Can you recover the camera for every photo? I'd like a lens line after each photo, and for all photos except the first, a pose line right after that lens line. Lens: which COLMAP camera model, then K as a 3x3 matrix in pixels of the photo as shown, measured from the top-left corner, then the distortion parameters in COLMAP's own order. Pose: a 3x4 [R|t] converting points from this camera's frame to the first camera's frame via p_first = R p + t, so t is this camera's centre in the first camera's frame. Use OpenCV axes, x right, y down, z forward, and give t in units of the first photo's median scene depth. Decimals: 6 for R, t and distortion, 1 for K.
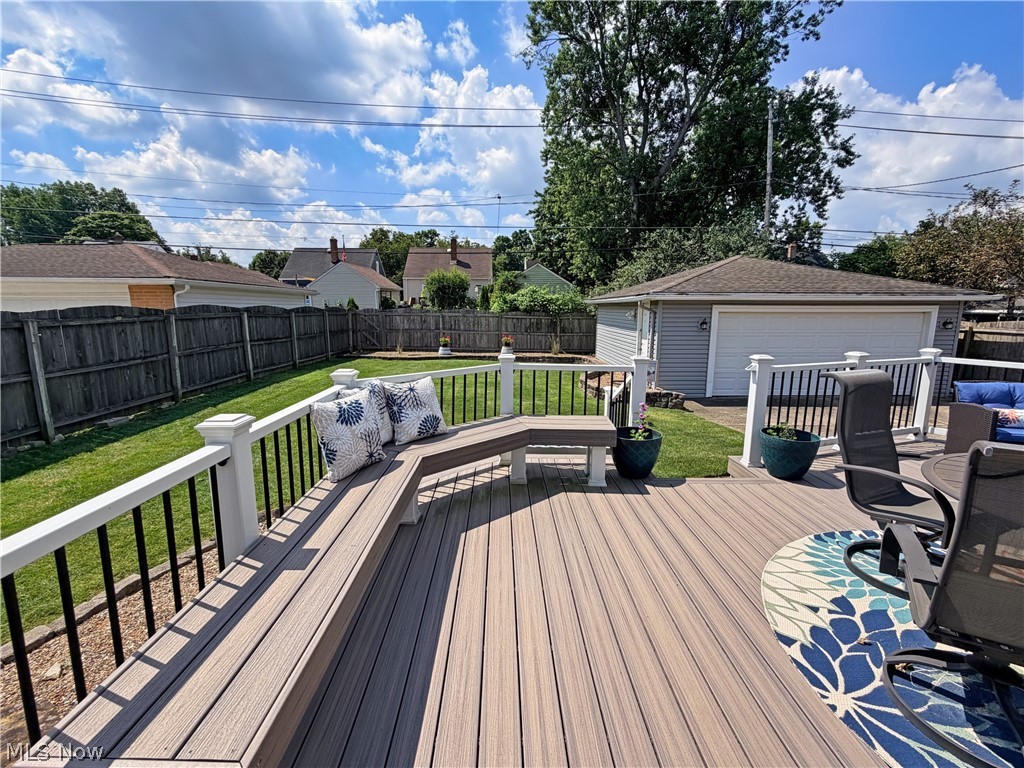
lens RADIAL K [[459.7, 0, 511.0], [0, 459.7, 386.7], [0, 0, 1]] dist [0.000129, 0.000028]
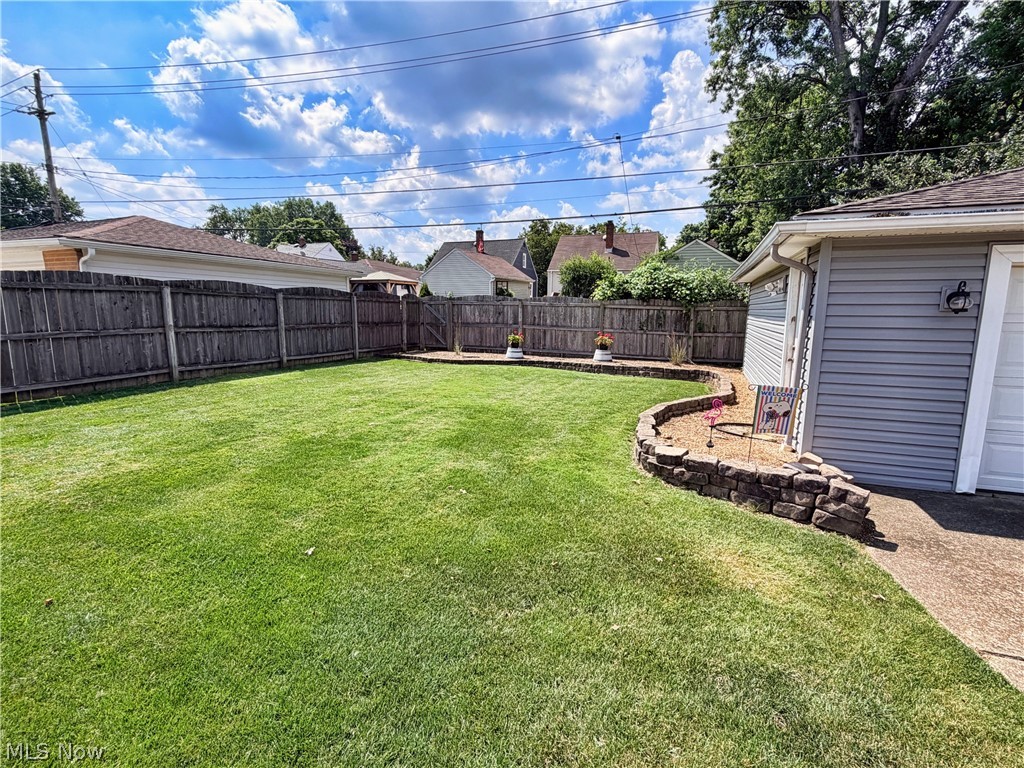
lens RADIAL K [[489.7, 0, 516.4], [0, 489.7, 385.1], [0, 0, 1]] dist [-0.000408, 0.000139]
pose [[0.930803, 0.059081, -0.360716, 0.203566], [-0.066248, 0.997775, -0.007524, -0.034149], [0.359469, 0.030900, 0.932645, 0.439376]]
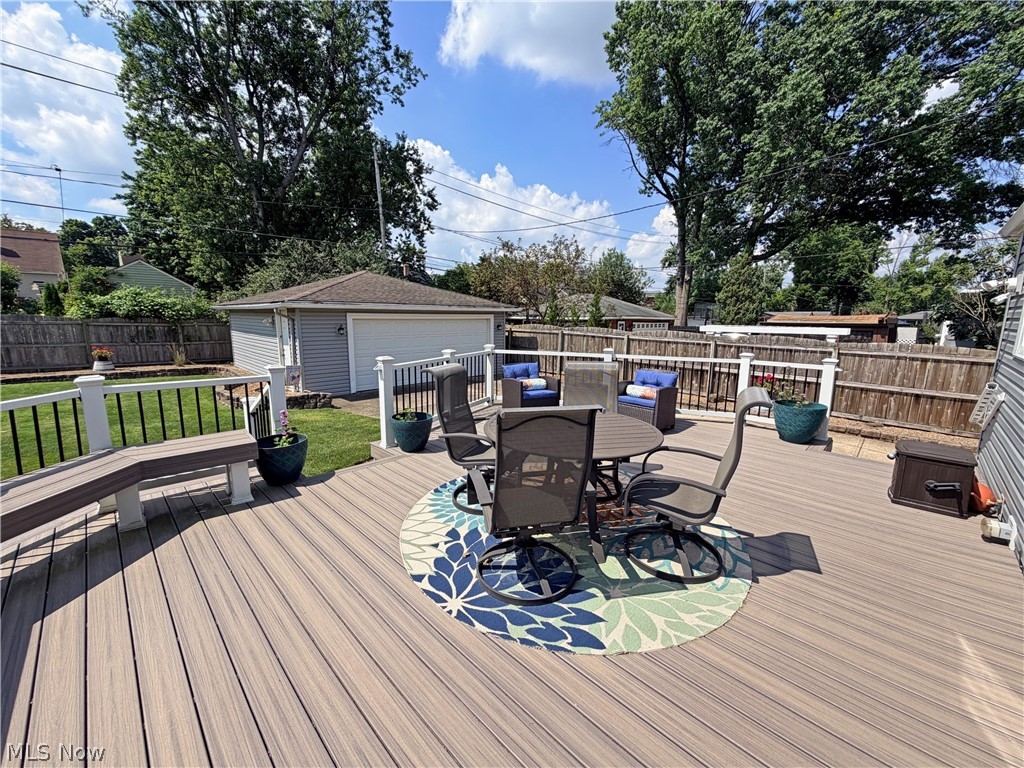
lens RADIAL K [[409.0, 0, 508.3], [0, 409.0, 384.9], [0, 0, 1]] dist [0.000878, 0.000047]
pose [[0.718697, -0.112675, 0.686133, 0.008406], [0.110372, 0.992759, 0.047418, -0.002990], [-0.686508, 0.041651, 0.725929, -0.006312]]
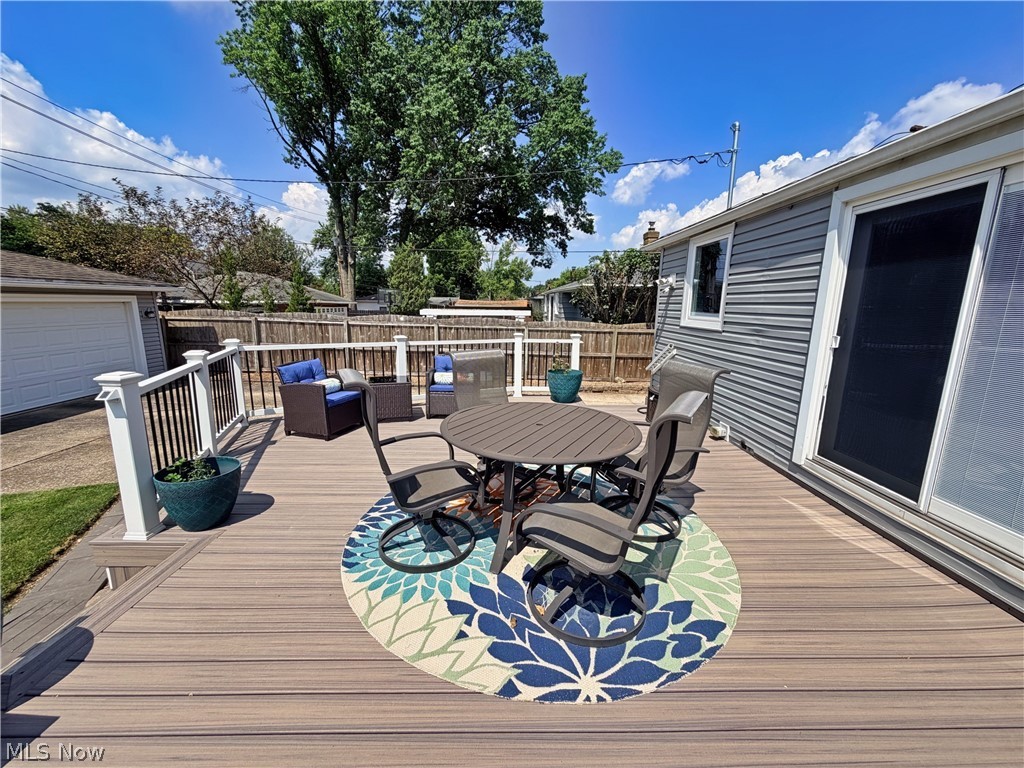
lens RADIAL K [[409.0, 0, 508.3], [0, 409.0, 384.9], [0, 0, 1]] dist [0.000878, 0.000047]
pose [[-0.002410, -0.197242, 0.980352, -0.008394], [0.155088, 0.968419, 0.195223, -0.027872], [-0.987898, 0.152511, 0.028256, 0.155079]]
